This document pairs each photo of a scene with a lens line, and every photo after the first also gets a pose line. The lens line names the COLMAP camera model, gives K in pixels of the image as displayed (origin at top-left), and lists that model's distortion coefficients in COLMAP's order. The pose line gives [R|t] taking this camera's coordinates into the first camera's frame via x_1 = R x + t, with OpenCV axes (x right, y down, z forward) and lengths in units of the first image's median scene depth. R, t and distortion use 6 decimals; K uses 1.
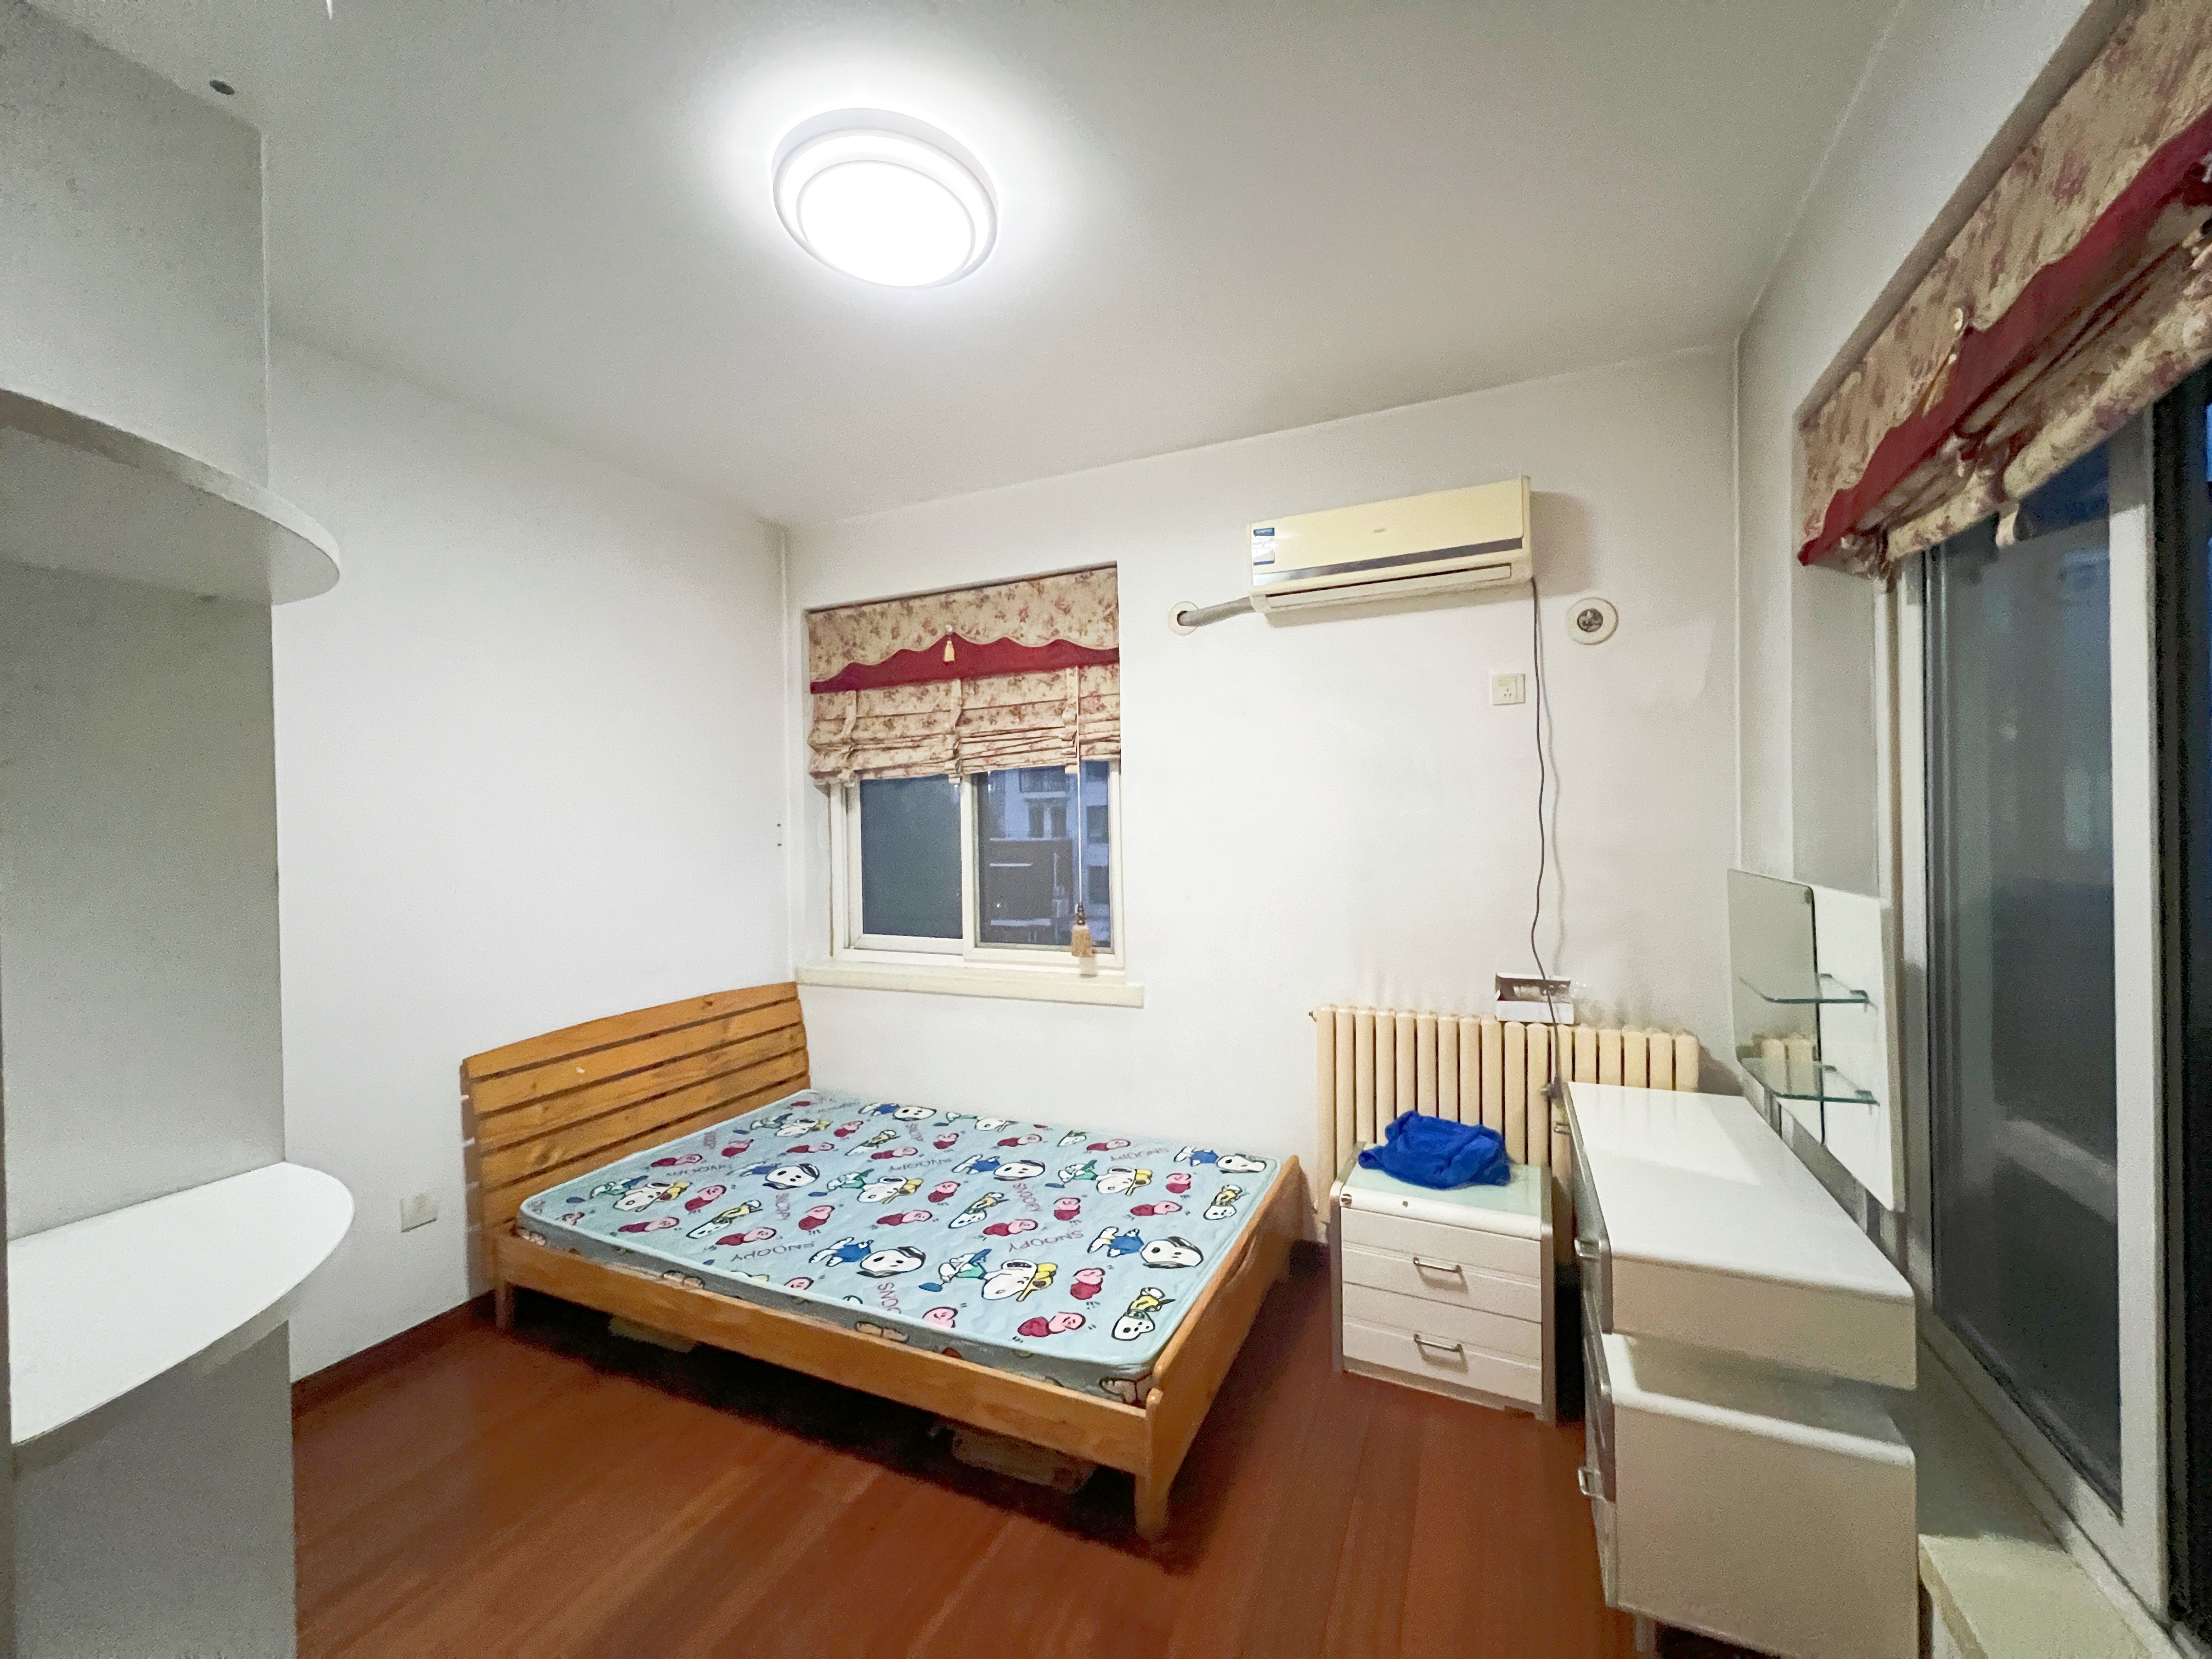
lens RADIAL K [[875.4, 0, 1107.0], [0, 875.4, 834.2], [0, 0, 1]] dist [0.000190, -0.000010]
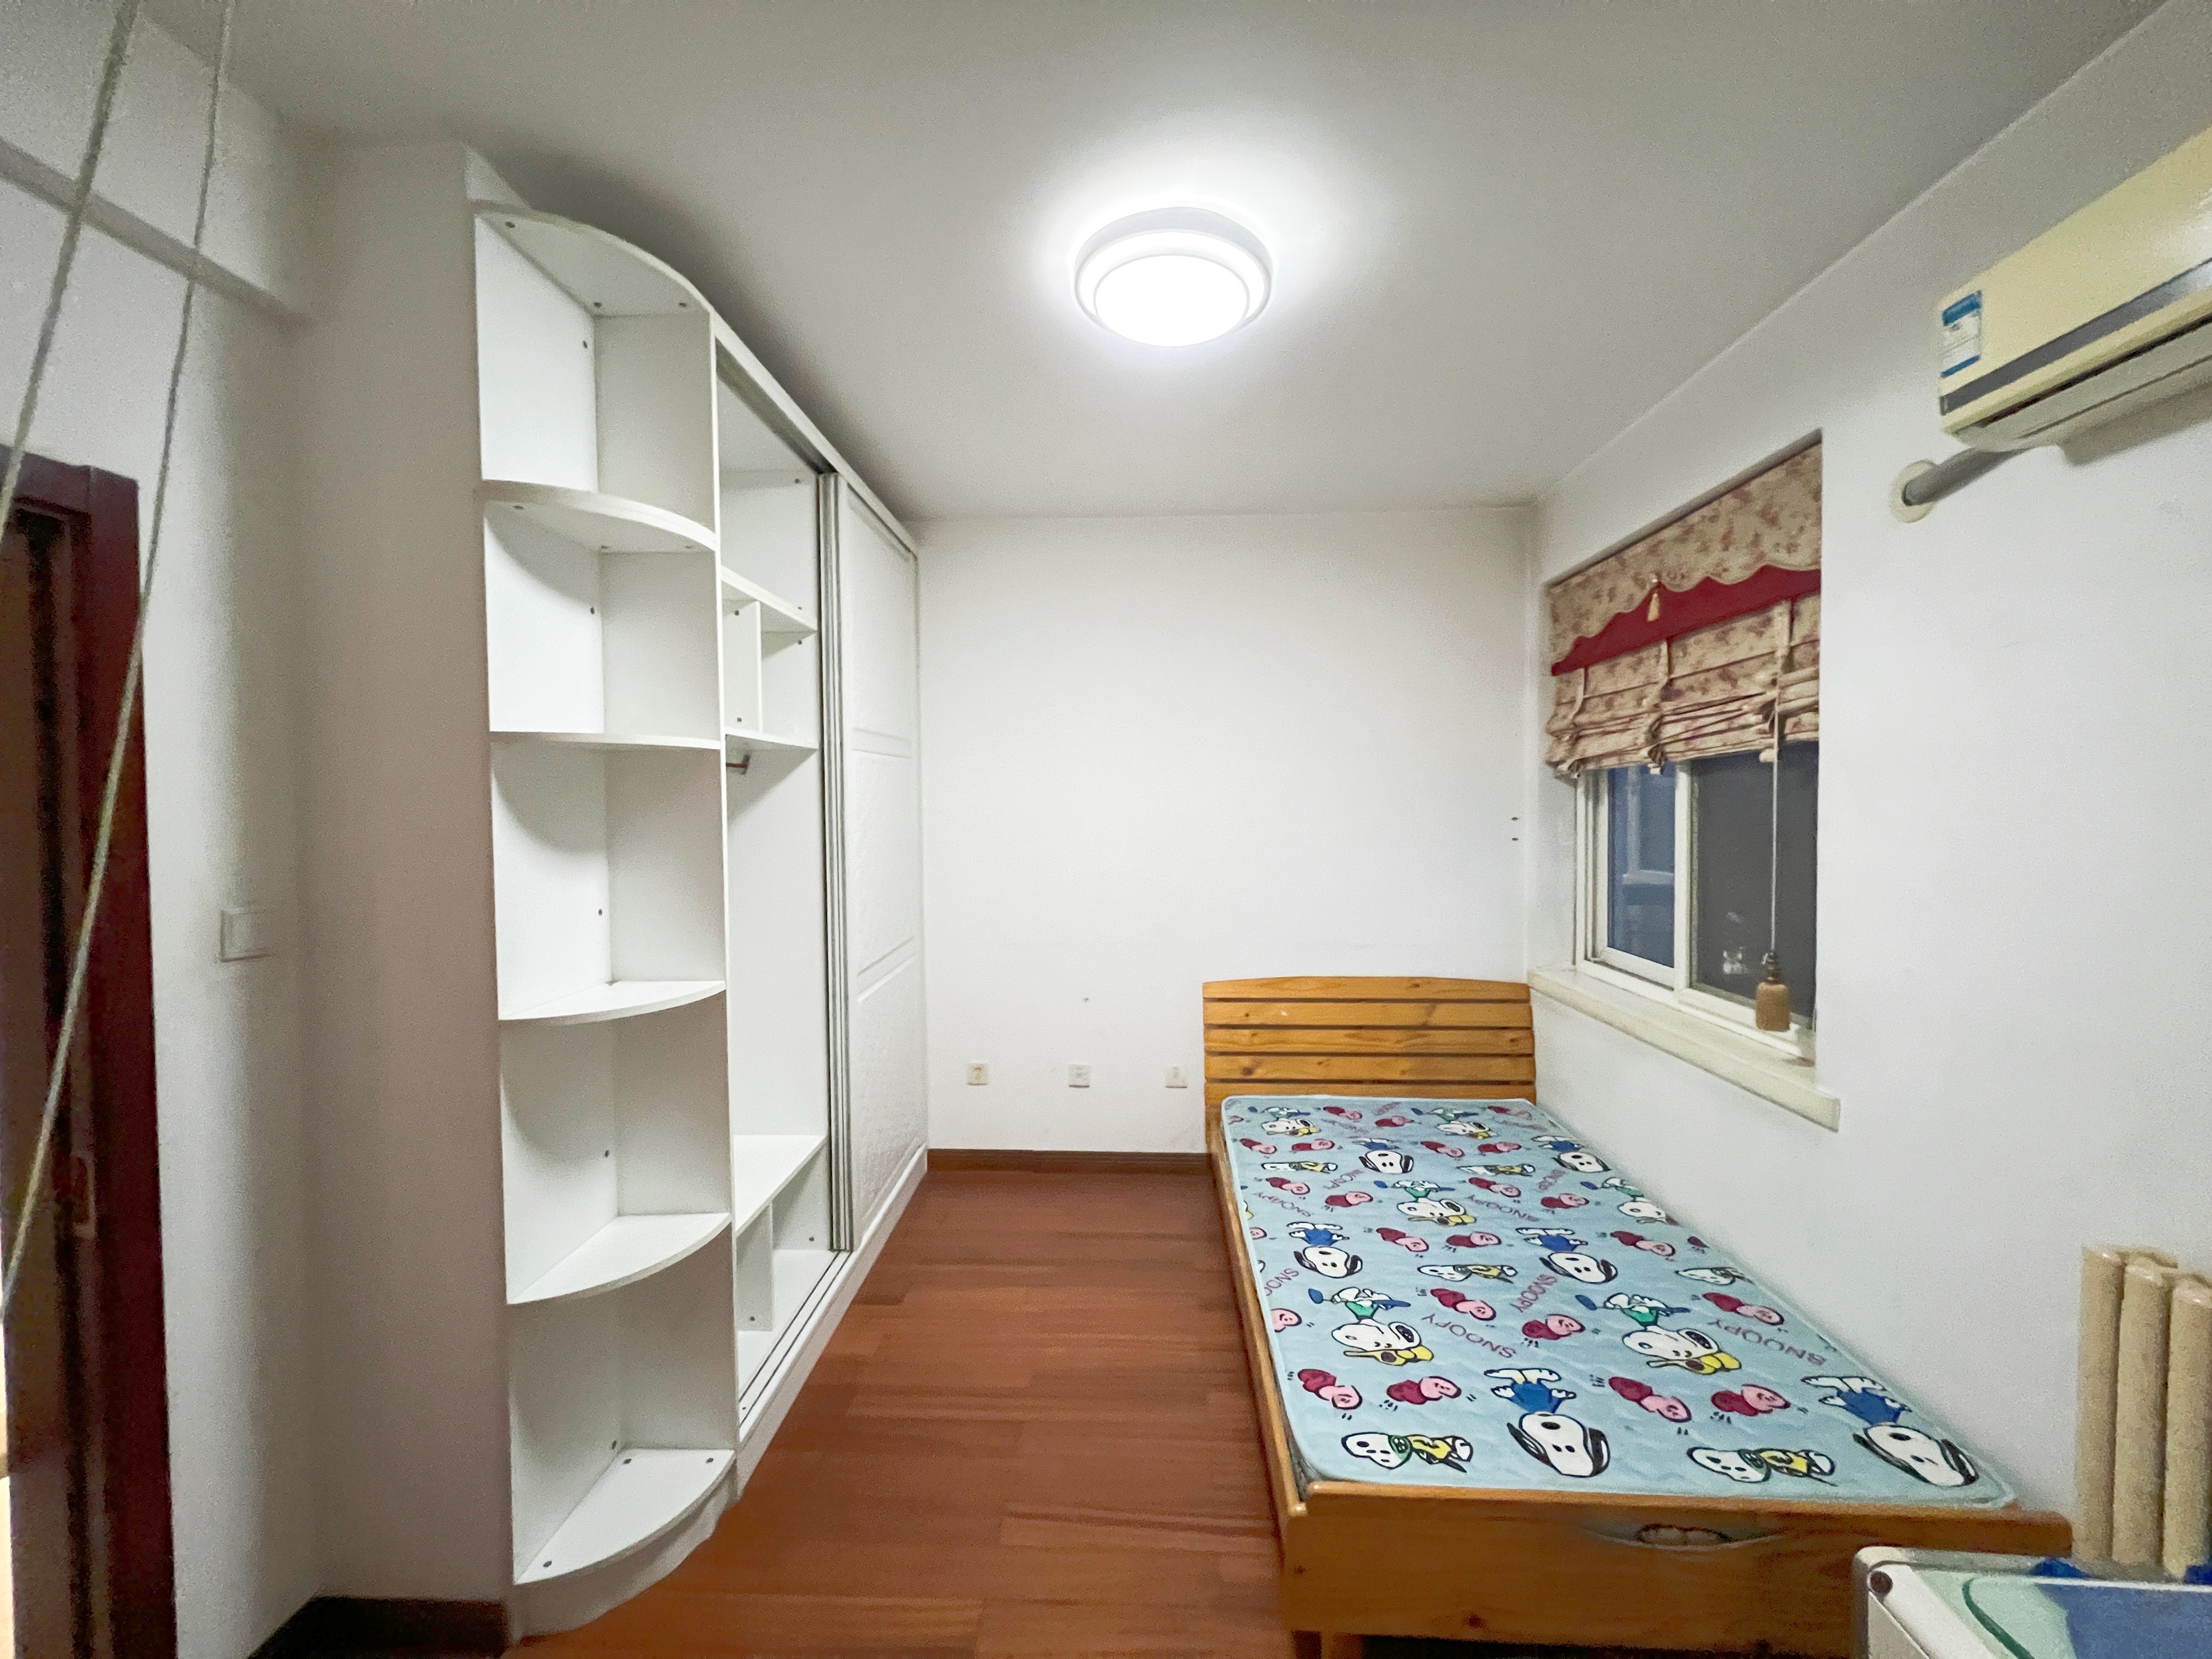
lens RADIAL K [[877.9, 0, 1106.0], [0, 877.9, 829.5], [0, 0, 1]] dist [0.000316, -0.000054]
pose [[0.365830, 0.043183, -0.929679, 0.413275], [-0.010719, 0.999052, 0.042187, -0.039462], [0.930620, -0.005469, 0.365946, 0.267943]]
